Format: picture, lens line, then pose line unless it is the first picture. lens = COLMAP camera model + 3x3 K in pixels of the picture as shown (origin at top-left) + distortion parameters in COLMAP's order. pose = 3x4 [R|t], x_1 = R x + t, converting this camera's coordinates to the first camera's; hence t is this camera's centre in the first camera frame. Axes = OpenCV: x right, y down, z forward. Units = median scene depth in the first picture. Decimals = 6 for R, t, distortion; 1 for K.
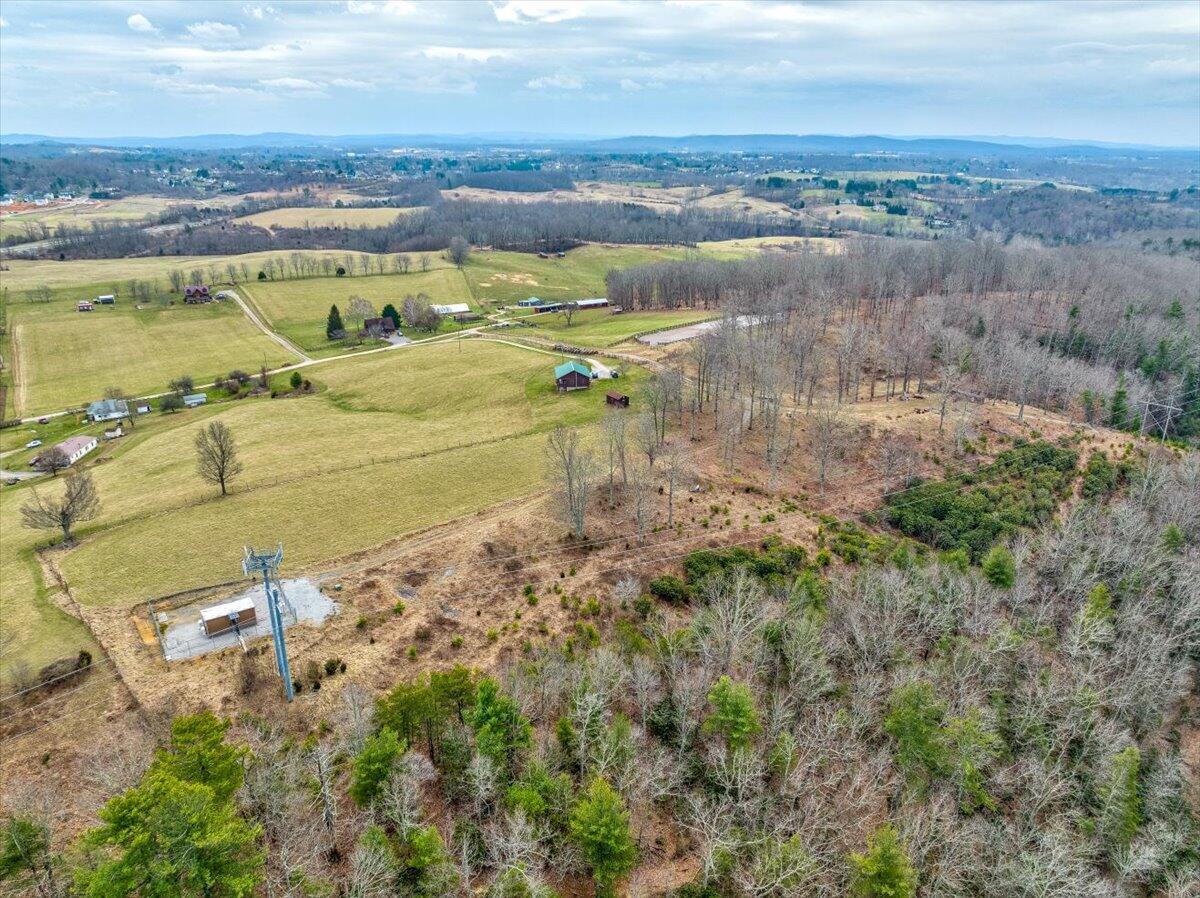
lens RADIAL K [[852.0, 0, 600.8], [0, 852.0, 449.7], [0, 0, 1]] dist [-0.036788, 0.008781]
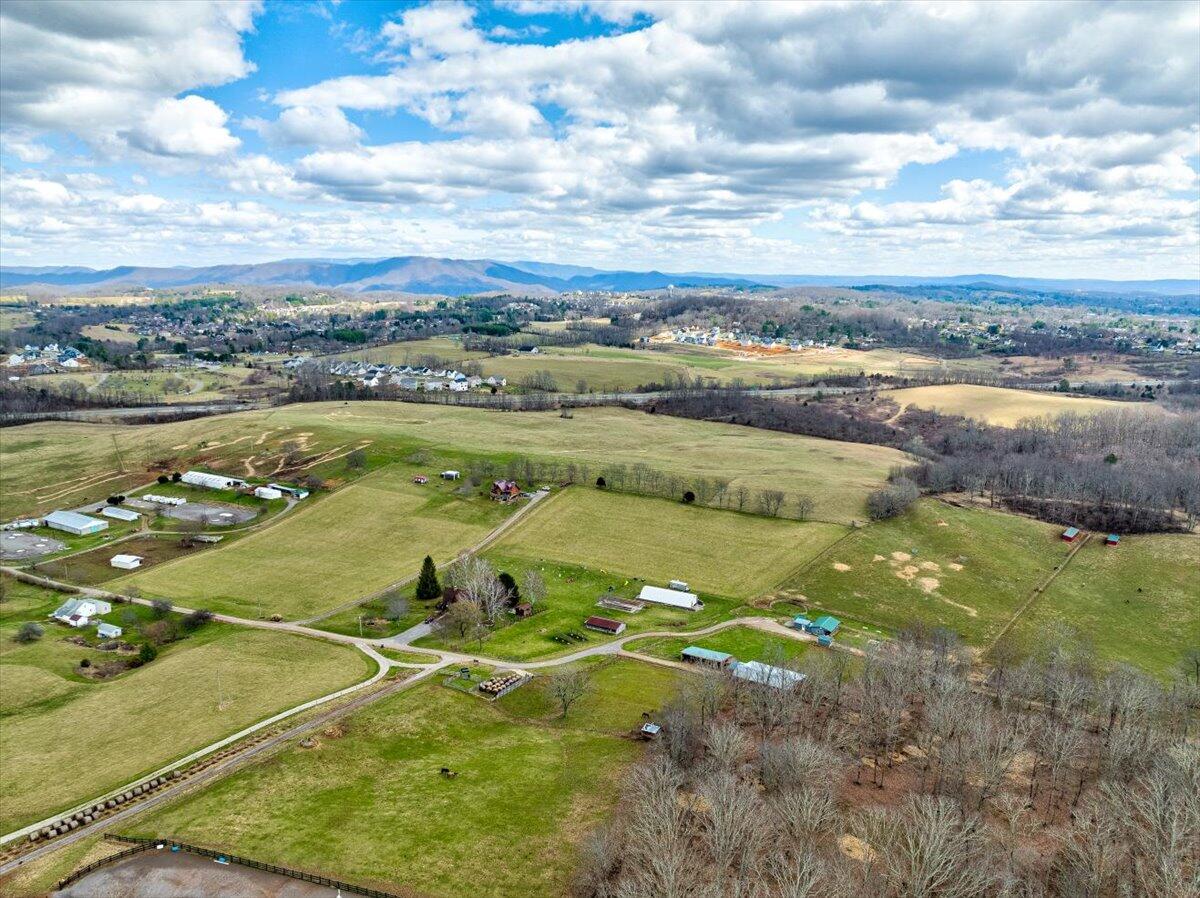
lens RADIAL K [[852.0, 0, 600.3], [0, 852.0, 450.6], [0, 0, 1]] dist [-0.036788, 0.008781]
pose [[0.532904, 0.180456, -0.826710, 0.110899], [-0.306062, 0.951954, 0.010504, -0.091270], [0.788885, 0.247427, 0.562531, 0.191782]]
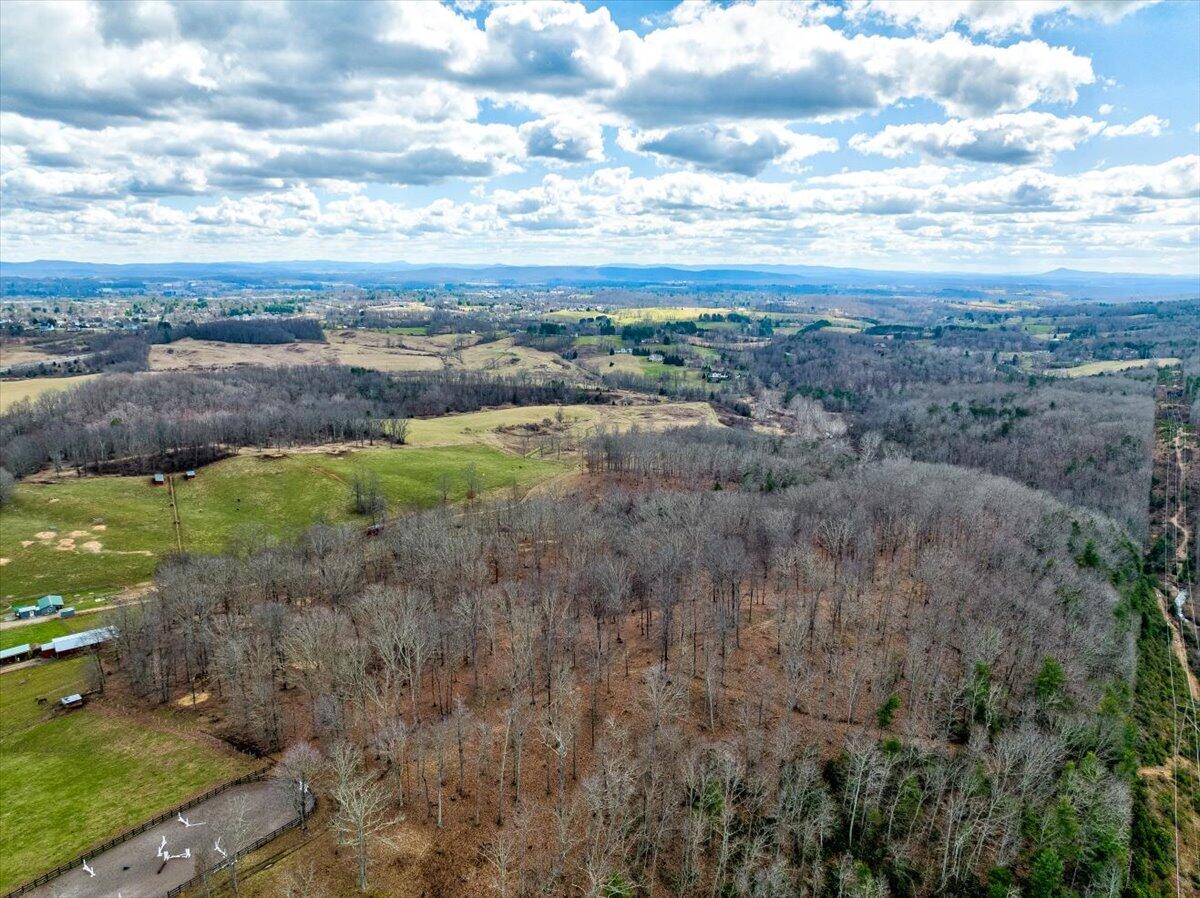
lens RADIAL K [[852.0, 0, 595.6], [0, 852.0, 451.1], [0, 0, 1]] dist [-0.036788, 0.008781]
pose [[0.977763, -0.039722, 0.205918, 0.067933], [0.067856, 0.989002, -0.131419, -0.065519], [-0.198433, 0.142469, 0.969704, 0.122151]]
